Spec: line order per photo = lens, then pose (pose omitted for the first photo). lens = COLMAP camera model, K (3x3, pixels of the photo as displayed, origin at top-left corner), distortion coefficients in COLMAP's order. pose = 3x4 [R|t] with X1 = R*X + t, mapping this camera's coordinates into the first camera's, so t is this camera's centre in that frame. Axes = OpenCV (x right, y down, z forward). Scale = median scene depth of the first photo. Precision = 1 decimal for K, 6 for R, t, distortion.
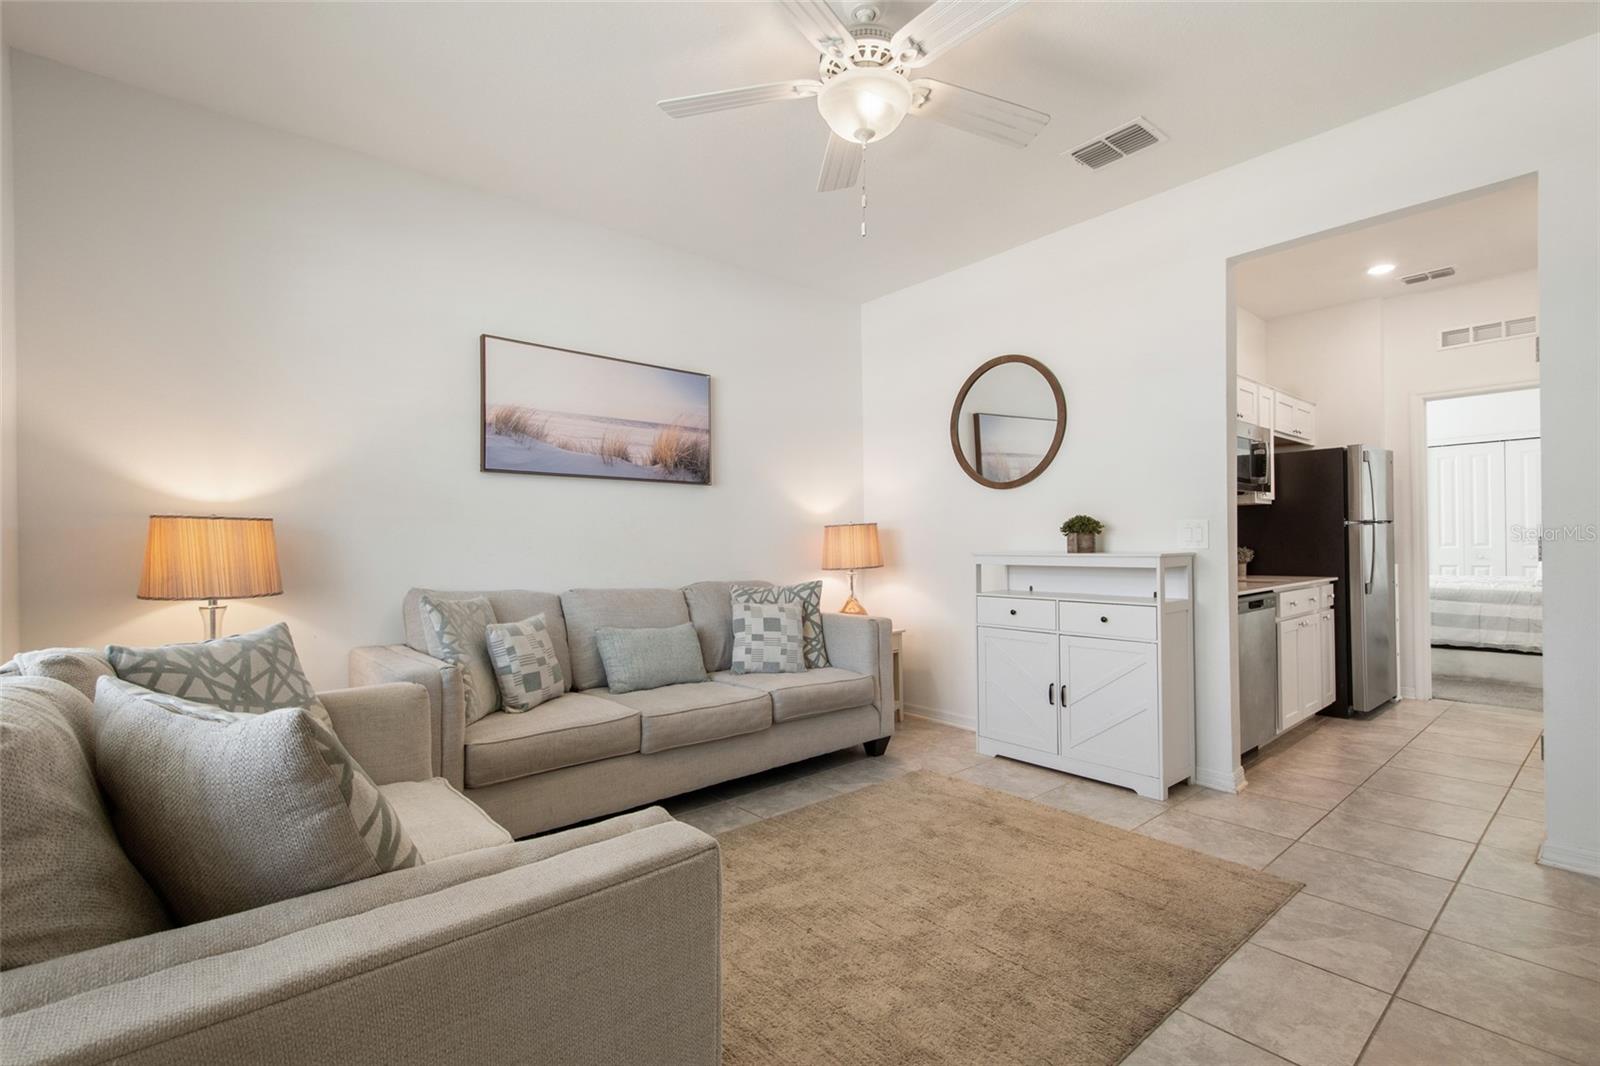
lens RADIAL K [[722.7, 0, 813.0], [0, 722.7, 542.1], [0, 0, 1]] dist [0.023625, -0.010466]
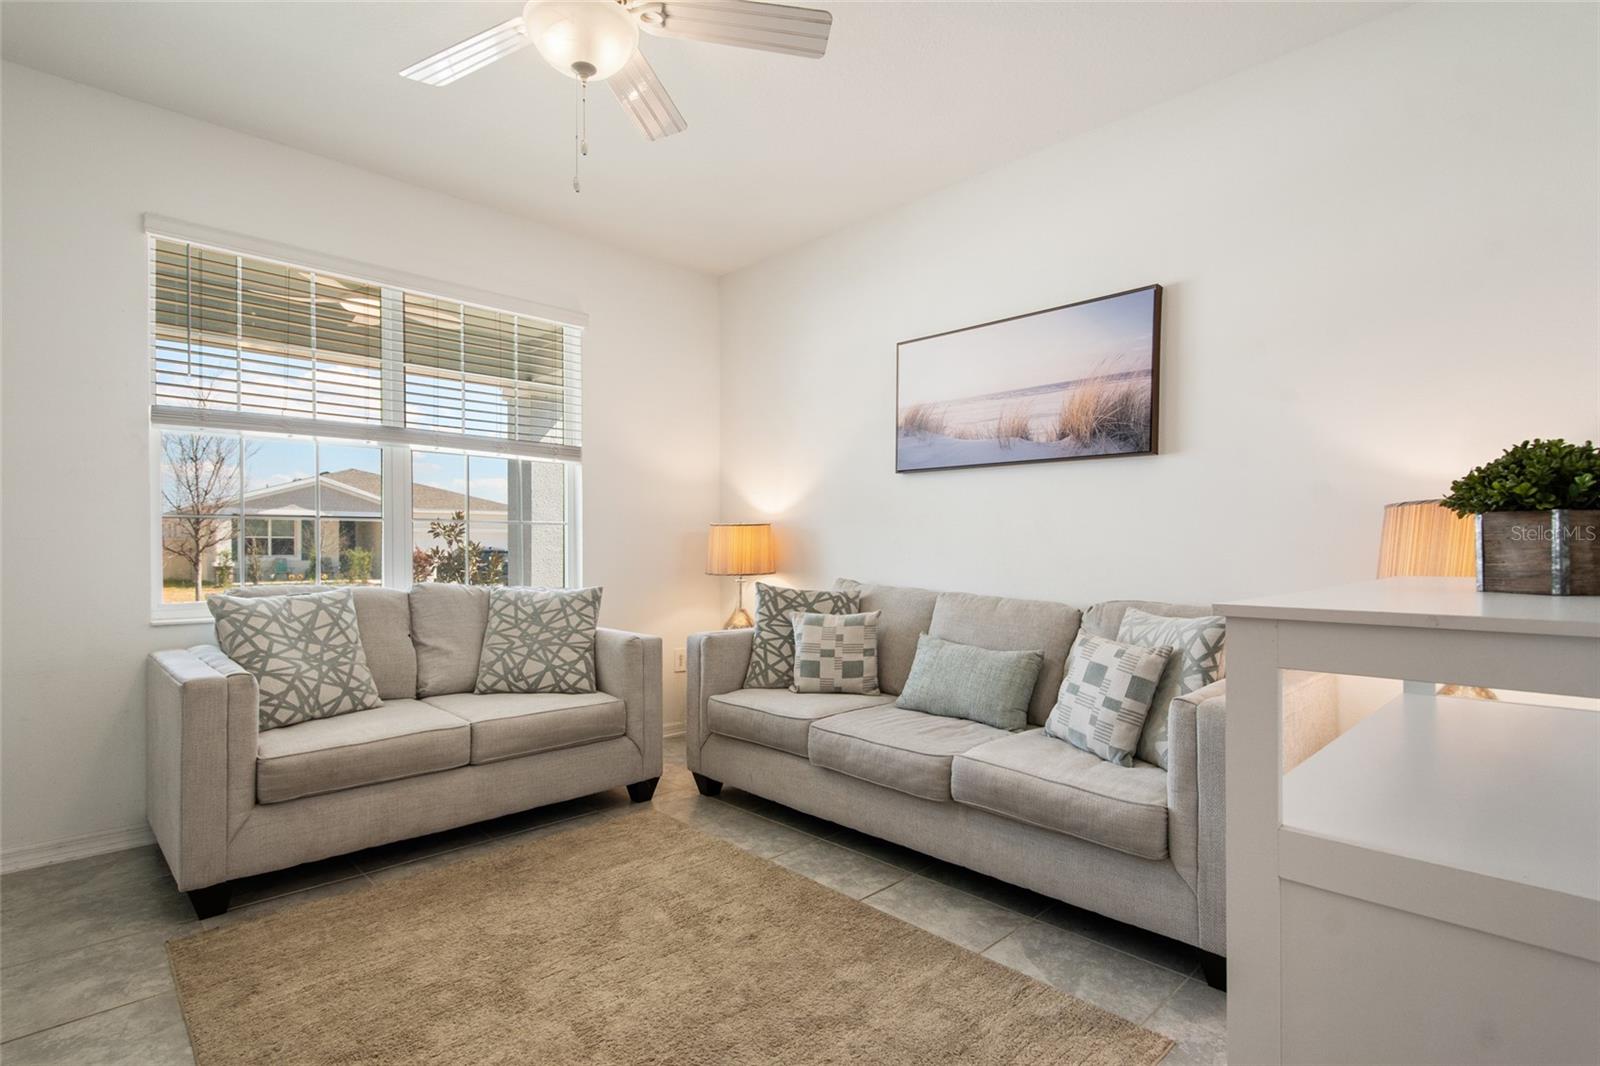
lens RADIAL K [[790.5, 0, 811.8], [0, 790.5, 549.3], [0, 0, 1]] dist [0.014535, -0.006386]
pose [[0.052782, 0.016453, -0.998471, 0.684985], [0.000625, 0.999864, 0.016509, -0.005932], [0.998606, -0.001495, 0.052764, 0.805870]]
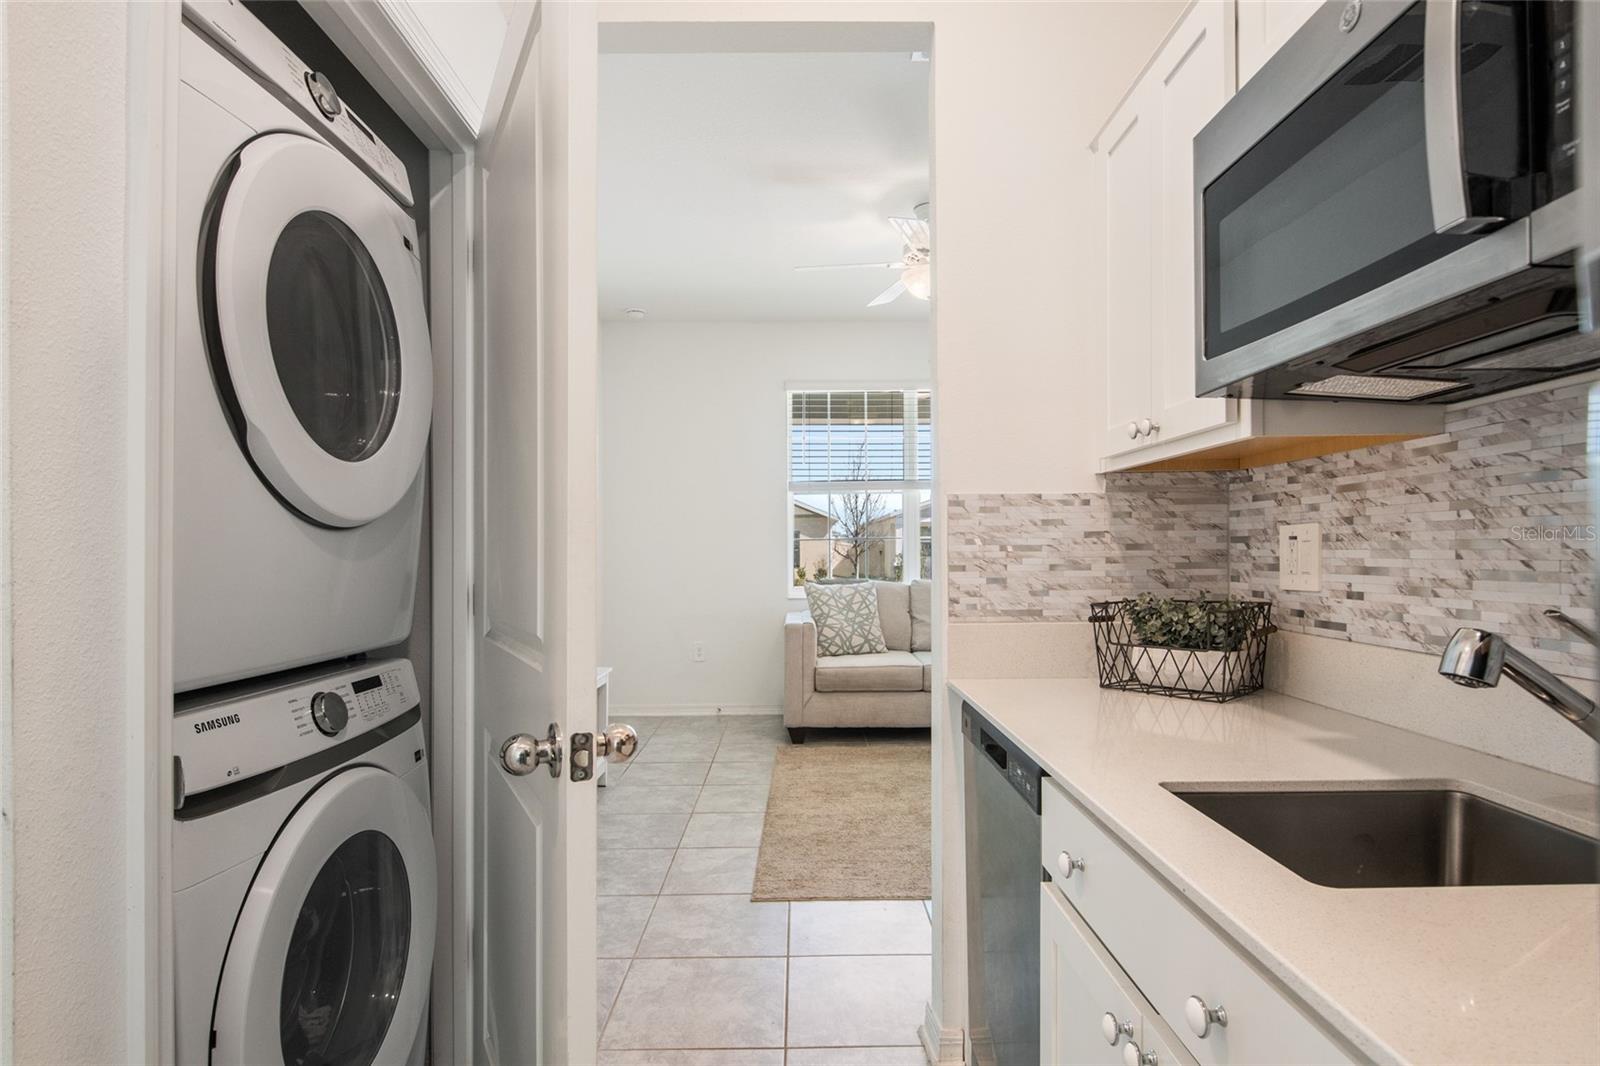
lens RADIAL K [[862.4, 0, 813.3], [0, 862.4, 535.9], [0, 0, 1]] dist [0.001654, -0.000042]
pose [[-0.648800, 0.004278, -0.760947, 1.106403], [0.012879, 0.999903, -0.005359, -0.027859], [0.760850, -0.013277, -0.648792, 1.337877]]
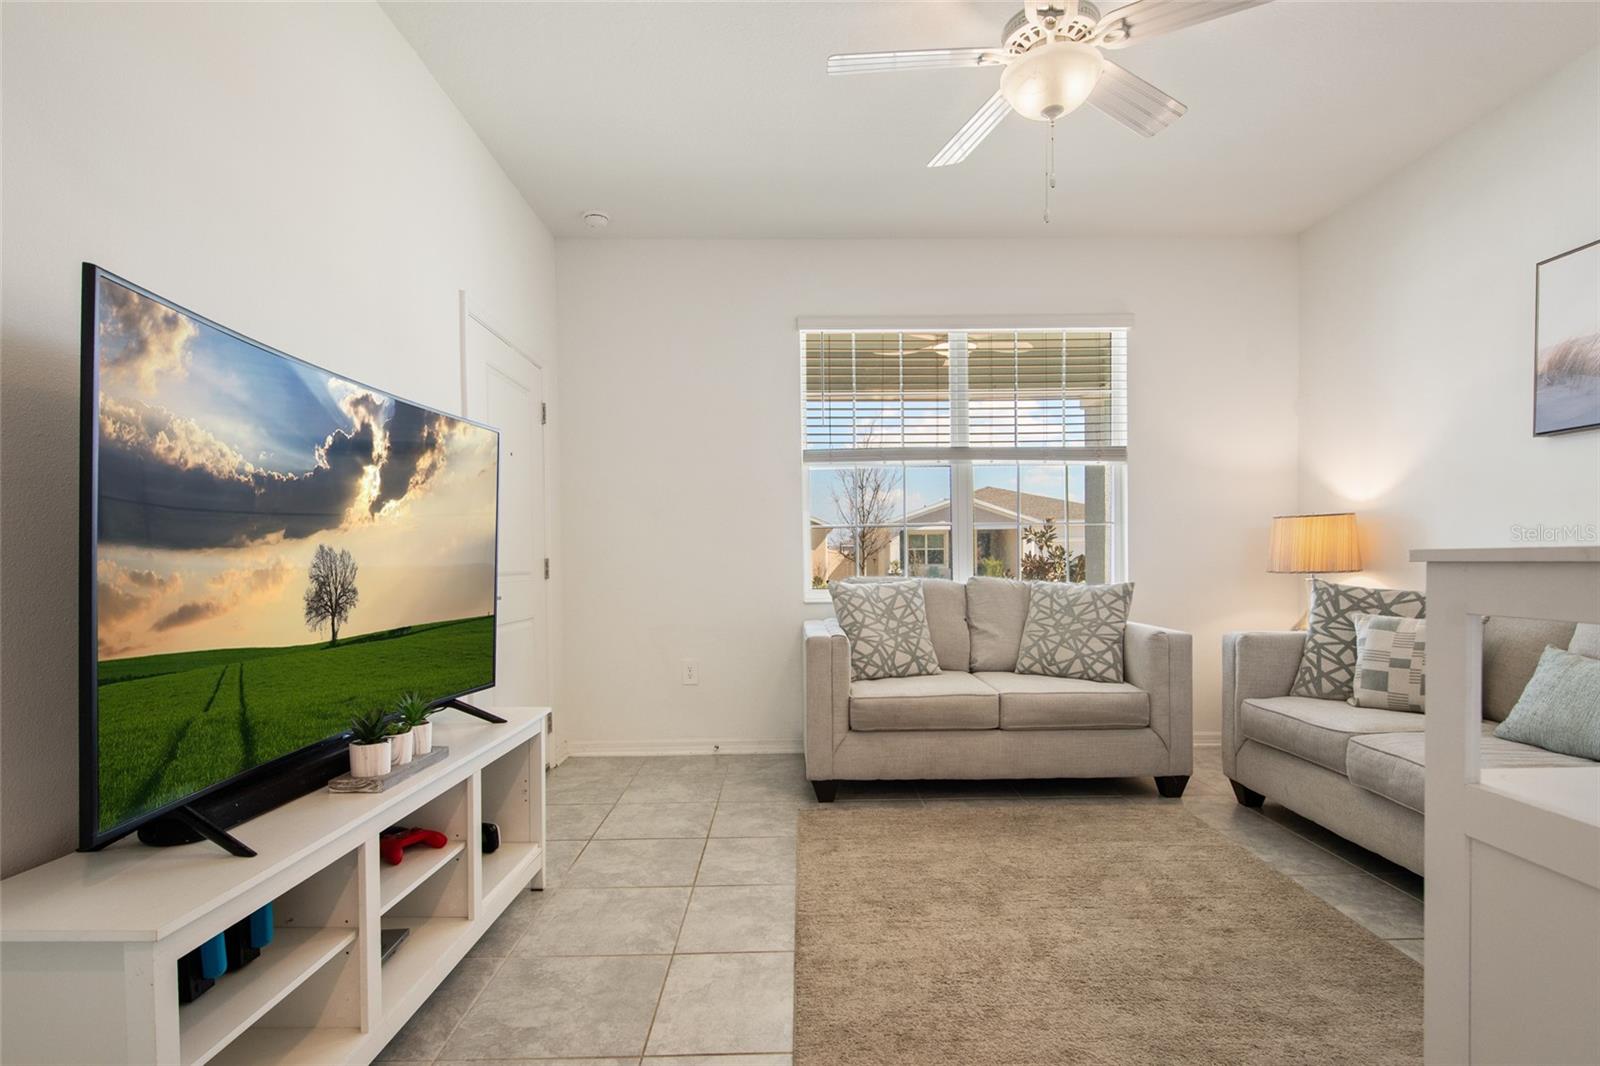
lens RADIAL K [[805.9, 0, 797.5], [0, 805.9, 577.4], [0, 0, 1]] dist [0.024509, -0.015192]
pose [[-0.654243, 0.037137, -0.755372, 0.750683], [0.021165, 0.999302, 0.030799, 0.011897], [0.755988, 0.004163, -0.654572, 0.962036]]
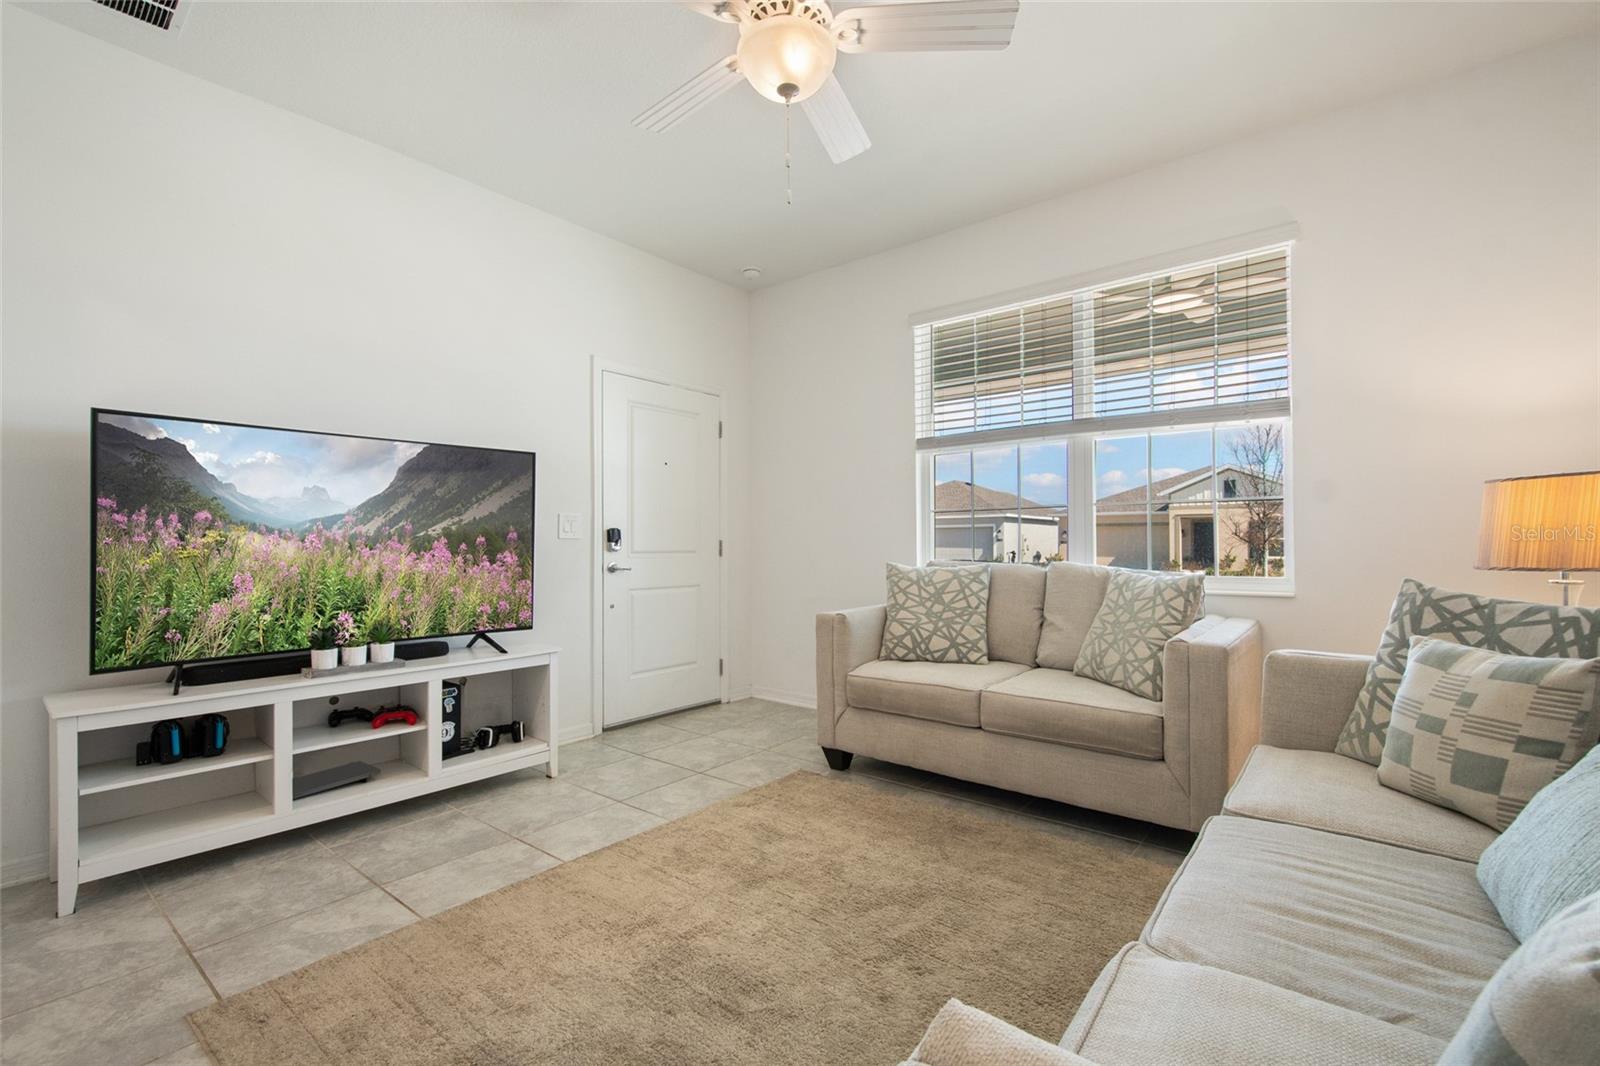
lens RADIAL K [[701.5, 0, 795.8], [0, 701.5, 539.4], [0, 0, 1]] dist [0.021467, -0.010261]
pose [[-0.987141, 0.017714, -0.158868, 0.142963], [0.018777, 0.999810, -0.005191, 0.020832], [0.158746, -0.008107, -0.987286, 1.267068]]
